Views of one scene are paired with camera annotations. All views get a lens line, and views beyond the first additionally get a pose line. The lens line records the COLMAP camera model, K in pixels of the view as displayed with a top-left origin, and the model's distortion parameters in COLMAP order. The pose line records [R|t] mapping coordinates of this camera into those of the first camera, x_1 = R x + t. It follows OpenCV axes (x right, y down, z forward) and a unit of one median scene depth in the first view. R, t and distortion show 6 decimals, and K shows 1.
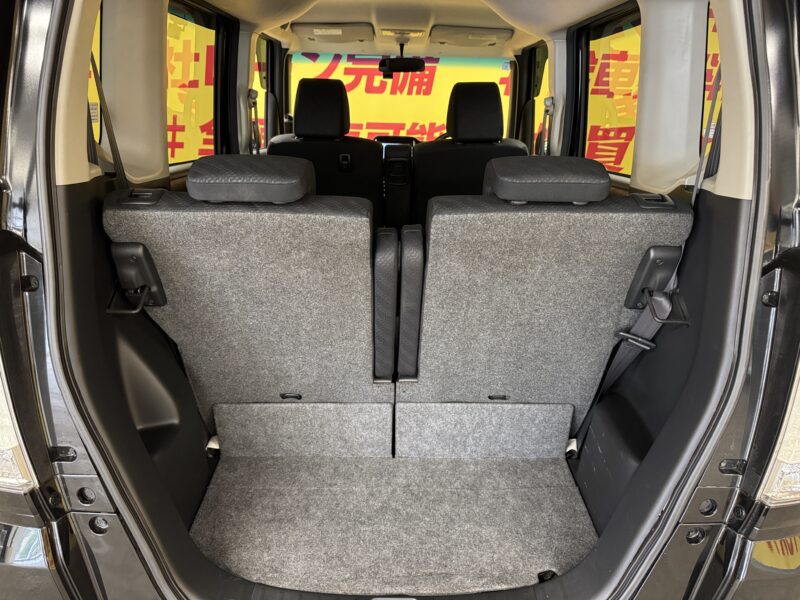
lens RADIAL K [[575.9, 0, 405.5], [0, 575.9, 307.4], [0, 0, 1]] dist [0.012750, -0.029546]
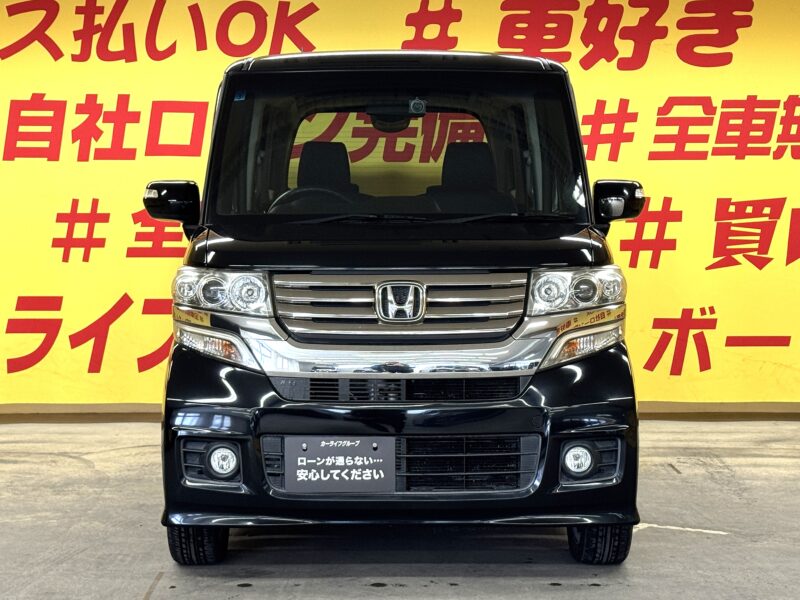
lens RADIAL K [[1558.7, 0, 385.8], [0, 1558.7, 298.7], [0, 0, 1]] dist [0.071201, 0.000000]
pose [[0.998864, -0.025766, 0.040093, -0.488958], [0.036037, 0.958856, -0.281597, 1.025547], [-0.031187, 0.282722, 0.958695, -2.437901]]
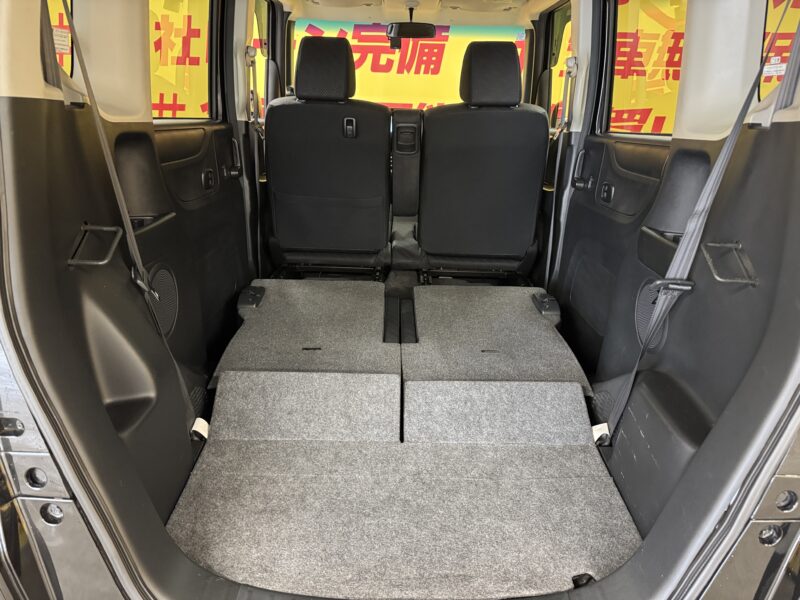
lens RADIAL K [[575.9, 0, 404.4], [0, 575.9, 300.1], [0, 0, 1]] dist [0.012750, -0.029546]
pose [[0.999933, 0.009754, -0.006278, -0.013355], [-0.009767, 0.999950, -0.002195, 0.044010], [0.006257, 0.002256, 0.999978, 0.113311]]
